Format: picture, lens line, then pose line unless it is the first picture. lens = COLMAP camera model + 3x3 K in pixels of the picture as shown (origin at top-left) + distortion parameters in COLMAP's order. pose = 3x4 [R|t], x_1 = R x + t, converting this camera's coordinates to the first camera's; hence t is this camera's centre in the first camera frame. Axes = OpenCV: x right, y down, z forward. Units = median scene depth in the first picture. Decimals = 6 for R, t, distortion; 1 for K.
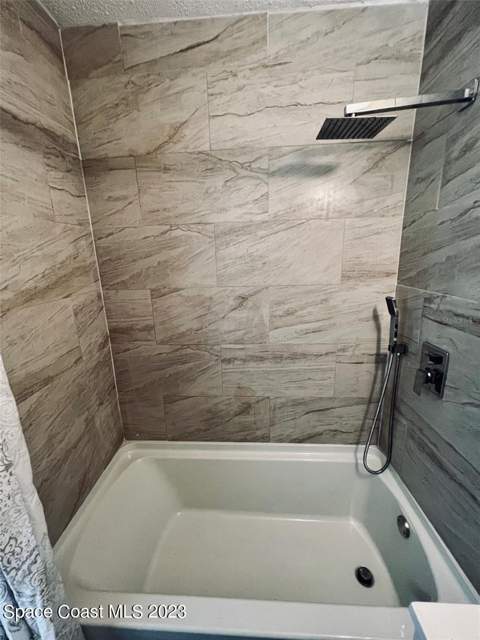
lens RADIAL K [[256.2, 0, 239.8], [0, 256.2, 320.1], [0, 0, 1]] dist [0.001491, 0.000031]
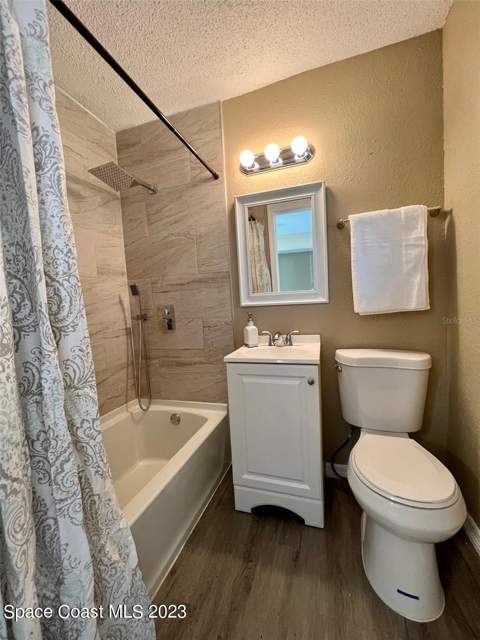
lens RADIAL K [[260.0, 0, 241.2], [0, 260.0, 319.3], [0, 0, 1]] dist [0.001812, 0.000119]
pose [[0.271969, -0.049274, 0.961044, -0.722336], [0.280068, 0.959509, -0.030062, 0.320500], [-0.920649, 0.277334, 0.274757, -0.018161]]
